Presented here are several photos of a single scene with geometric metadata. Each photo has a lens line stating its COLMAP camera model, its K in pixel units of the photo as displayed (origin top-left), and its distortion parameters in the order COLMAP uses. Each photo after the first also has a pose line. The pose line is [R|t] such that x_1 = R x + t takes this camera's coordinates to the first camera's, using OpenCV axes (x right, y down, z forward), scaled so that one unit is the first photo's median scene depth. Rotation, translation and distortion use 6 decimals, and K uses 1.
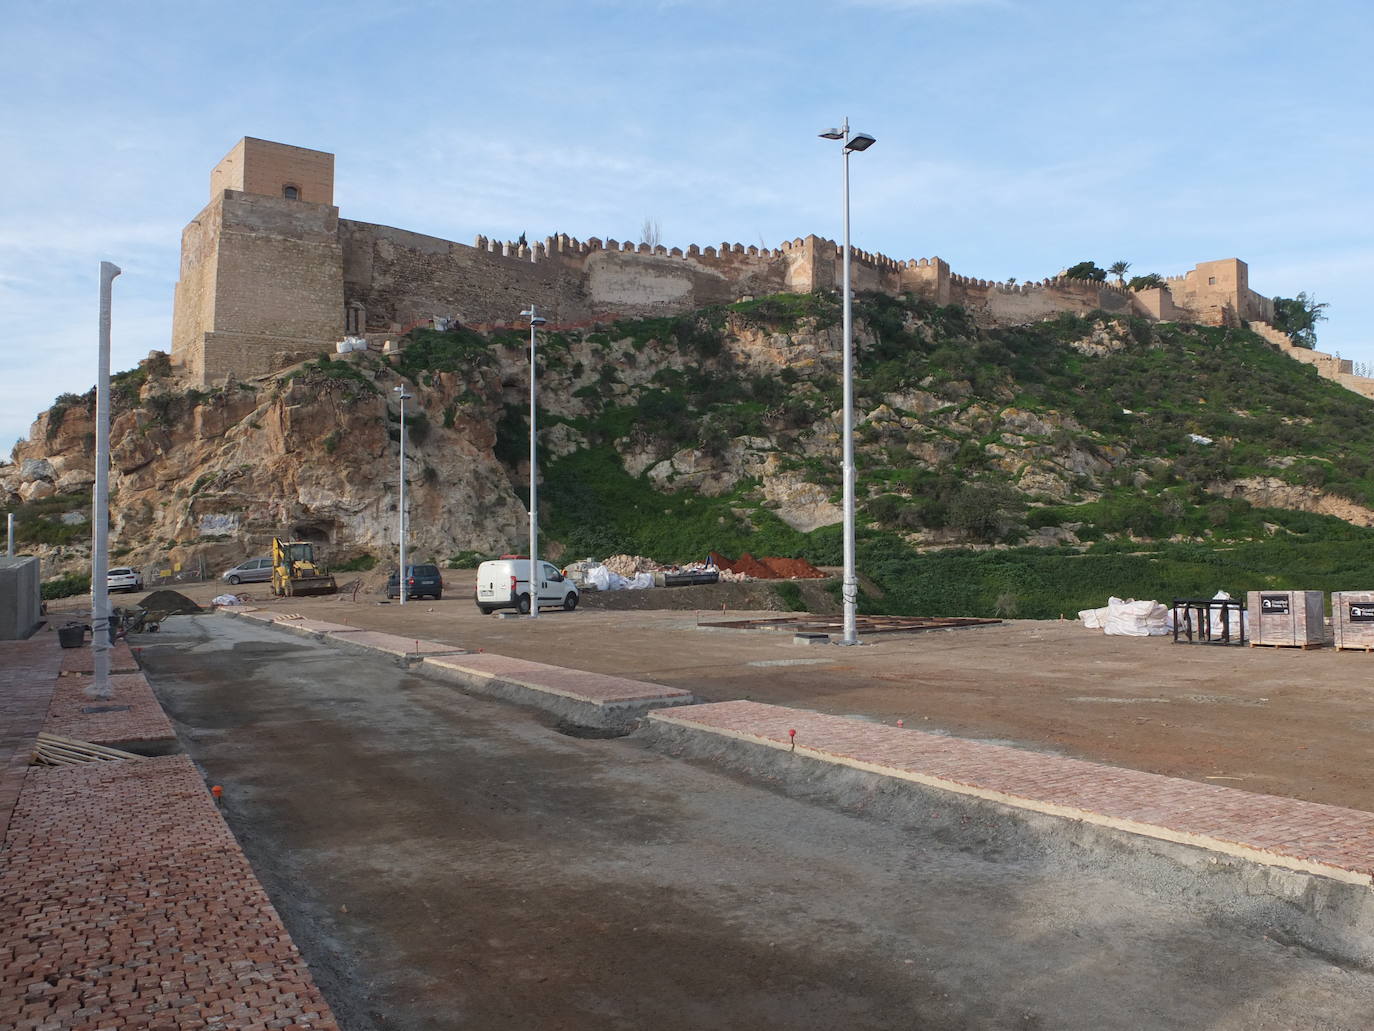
lens RADIAL K [[1065.4, 0, 688.8], [0, 1065.4, 524.1], [0, 0, 1]] dist [-0.095120, 0.076198]
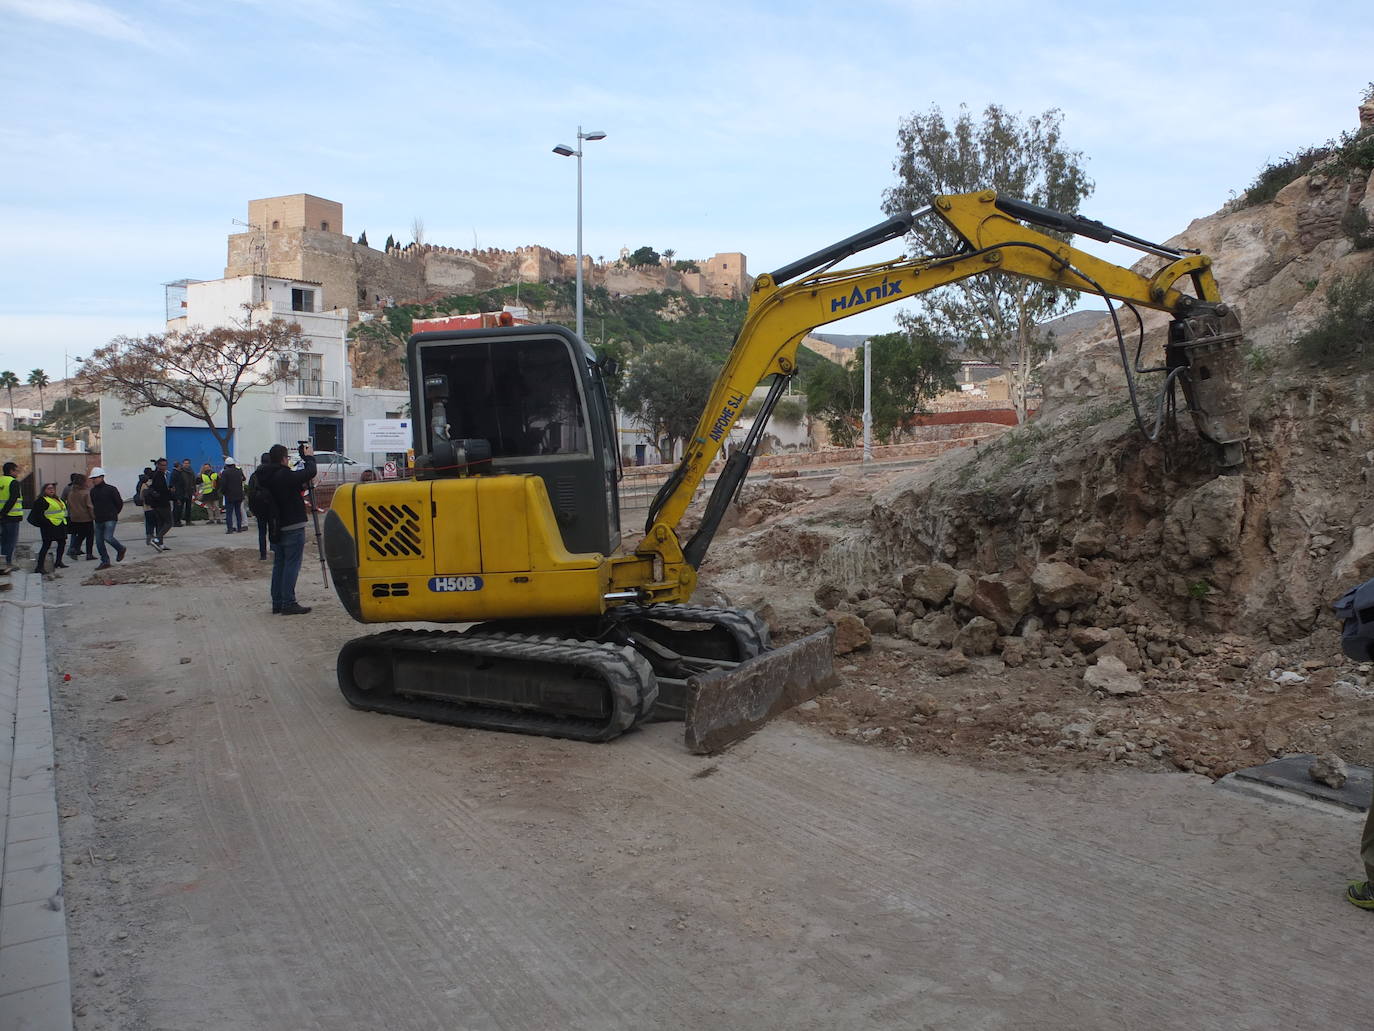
lens RADIAL K [[1066.5, 0, 681.3], [0, 1066.5, 517.4], [0, 0, 1]] dist [-0.079002, 0.048486]
pose [[0.885074, -0.024884, 0.464785, -0.511366], [-0.010398, 0.997264, 0.073192, 0.023279], [-0.465334, -0.069613, 0.882393, -0.634239]]
